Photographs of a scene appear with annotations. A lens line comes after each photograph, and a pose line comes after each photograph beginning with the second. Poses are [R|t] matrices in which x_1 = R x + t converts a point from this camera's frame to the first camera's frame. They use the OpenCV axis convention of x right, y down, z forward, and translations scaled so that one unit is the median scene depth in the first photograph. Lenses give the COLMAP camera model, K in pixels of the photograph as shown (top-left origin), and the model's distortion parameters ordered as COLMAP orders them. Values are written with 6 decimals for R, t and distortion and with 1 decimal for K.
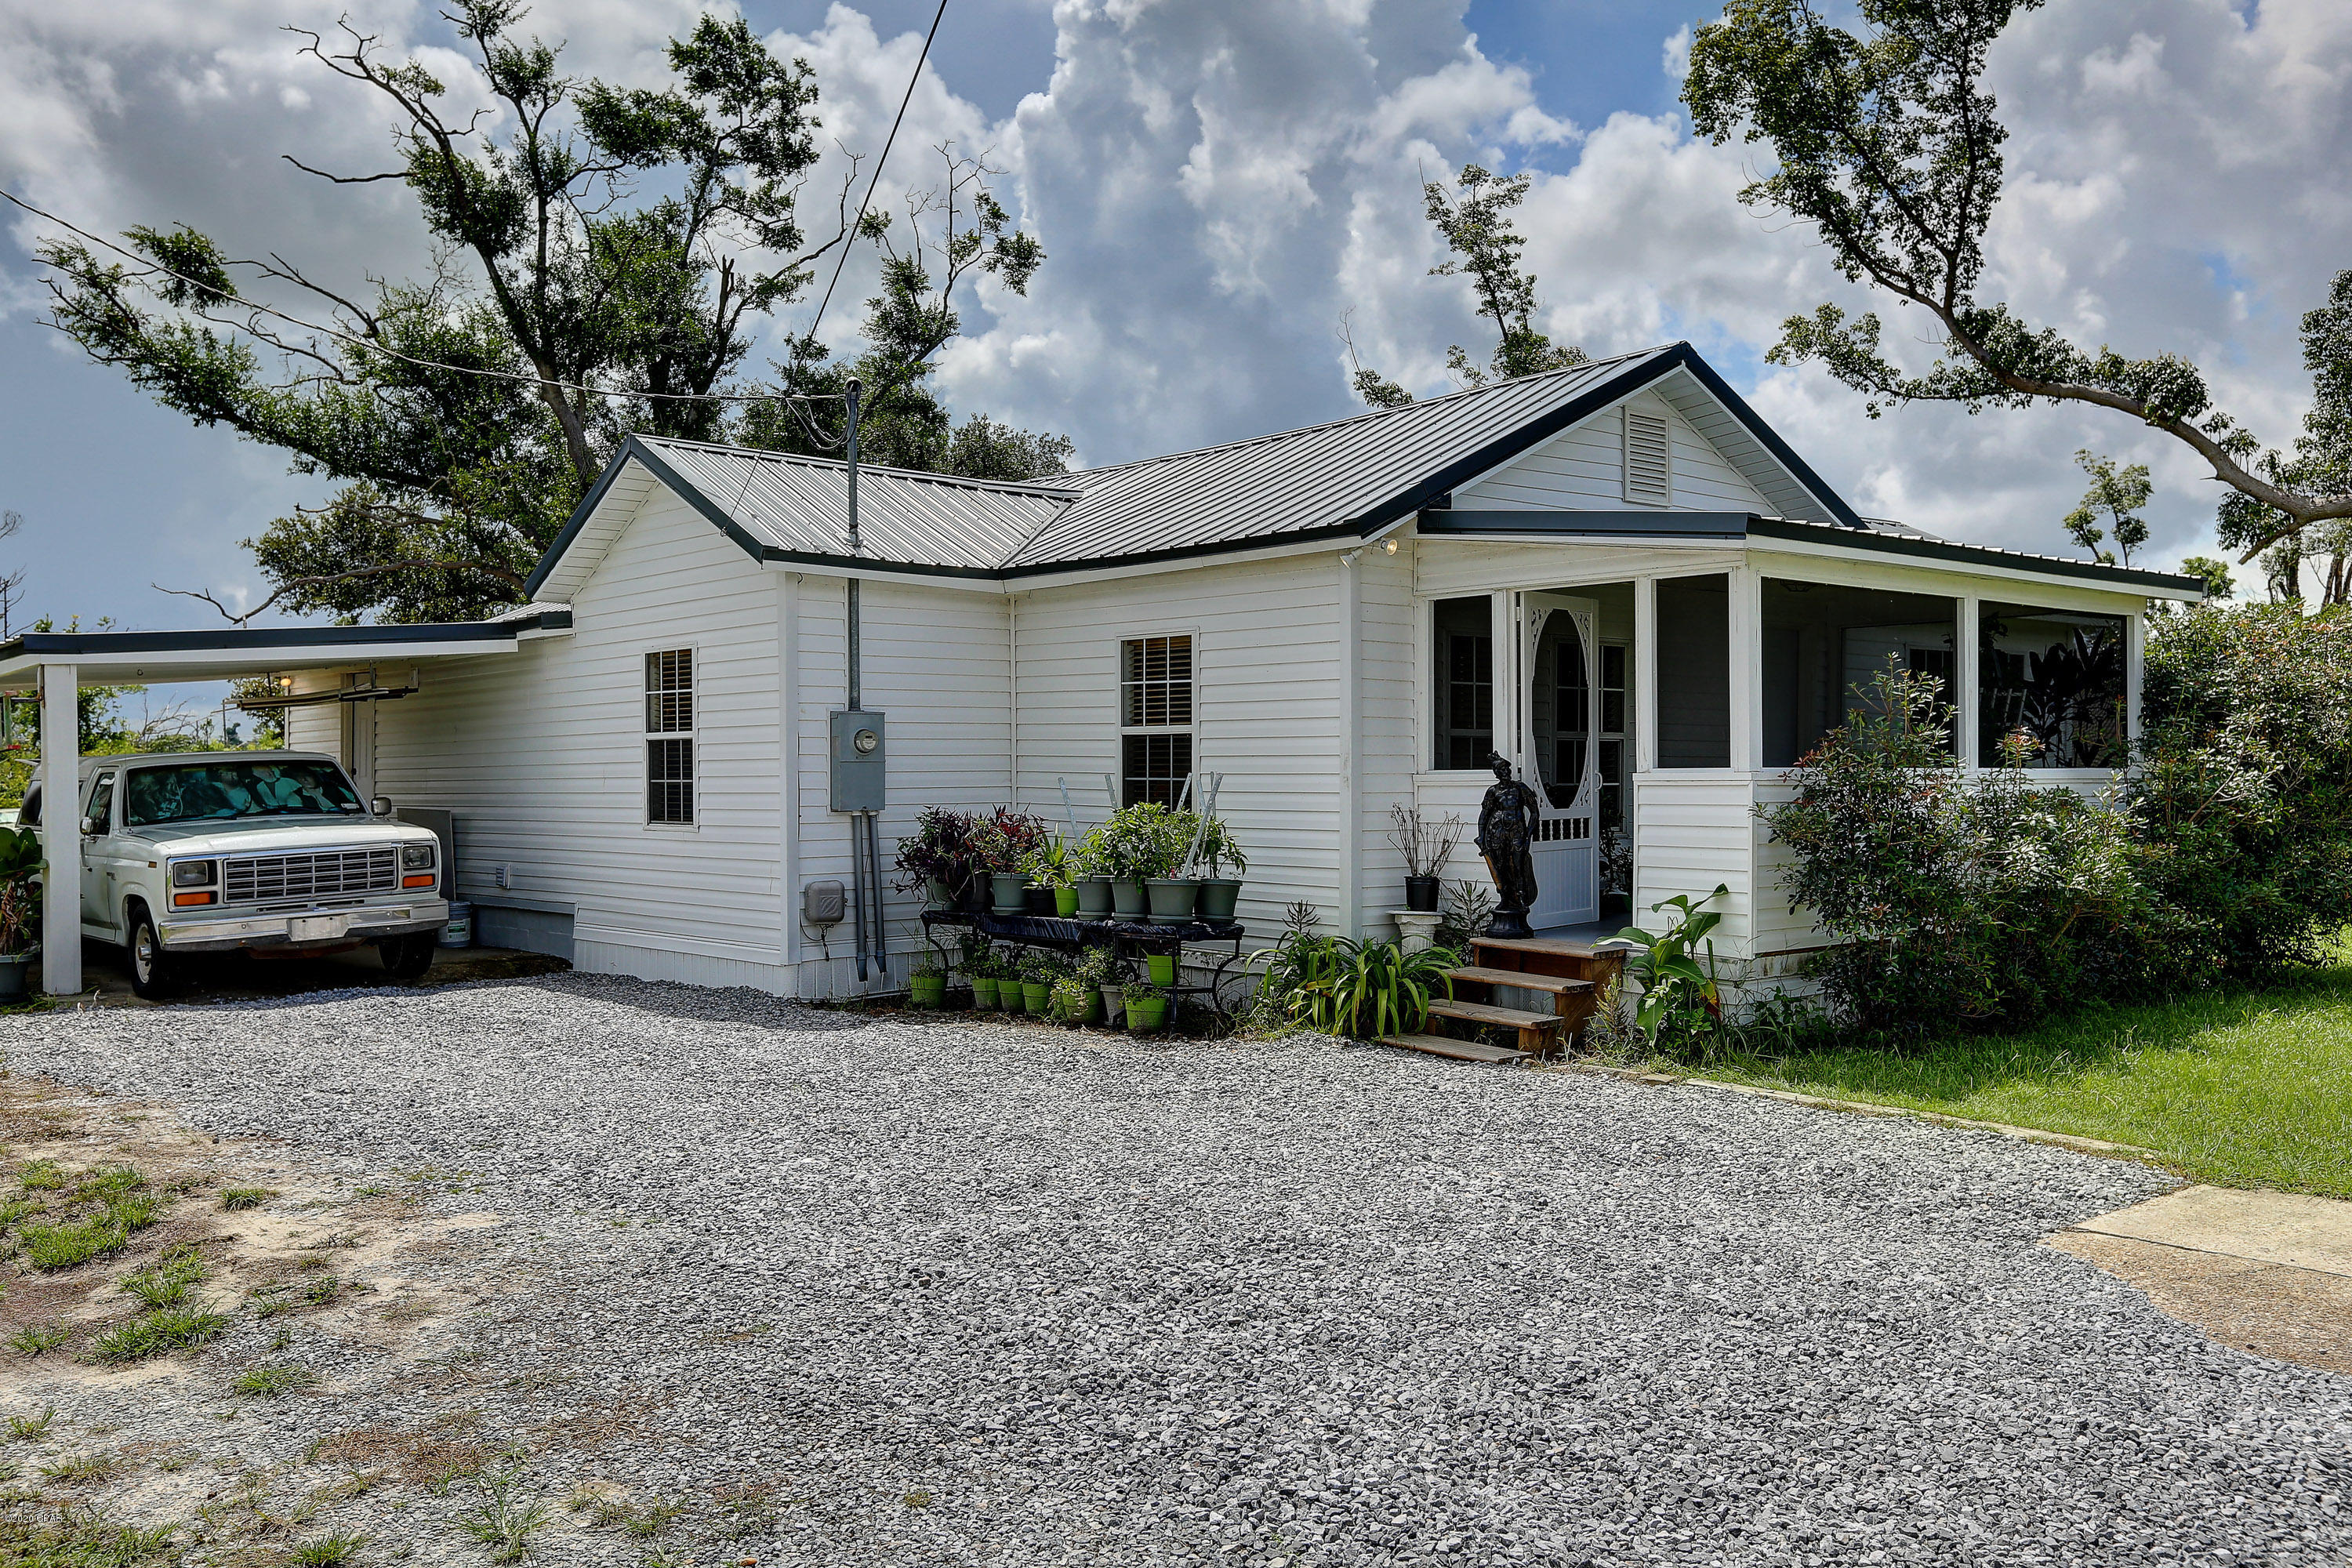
lens RADIAL K [[1981.8, 0, 1176.0], [0, 1981.8, 784.0], [0, 0, 1]] dist [0.003260, 0.004020]
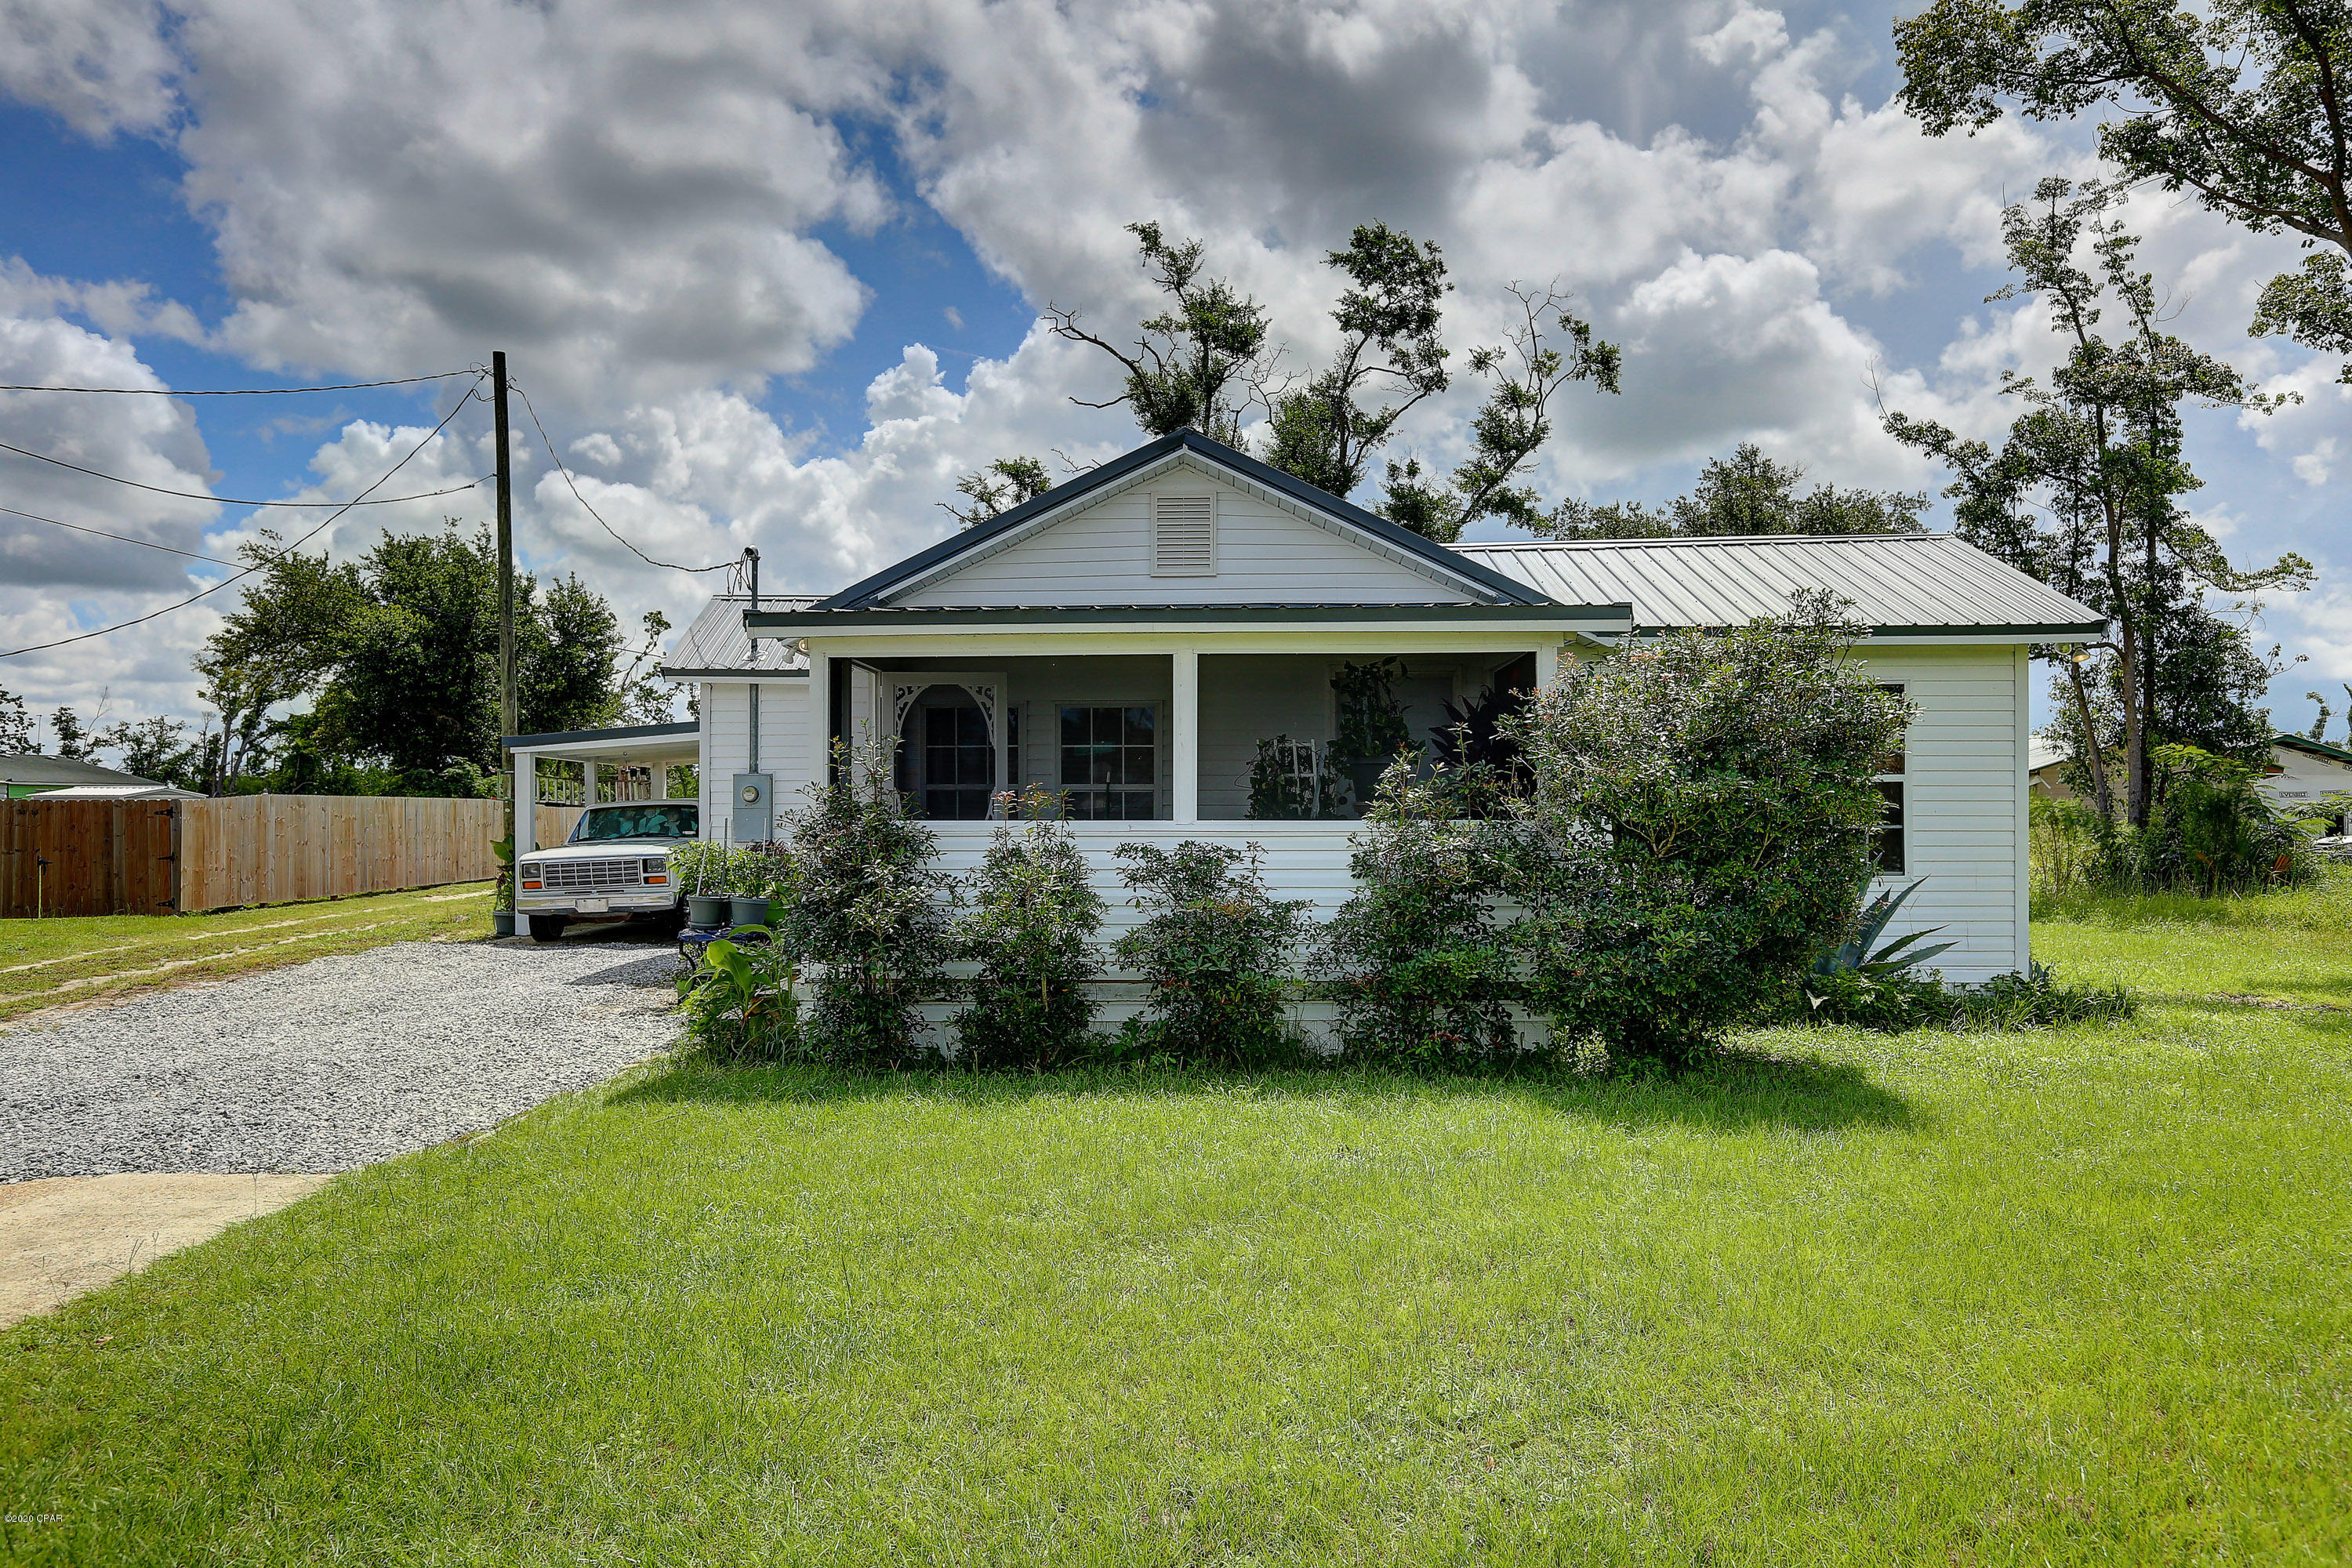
lens RADIAL K [[1571.8, 0, 1176.0], [0, 1571.8, 784.0], [0, 0, 1]] dist [0.009330, 0.002956]
pose [[0.742174, -0.008116, -0.670158, 0.413470], [0.000737, 0.999936, -0.011293, -0.007559], [0.670207, 0.007888, 0.742132, 0.165226]]
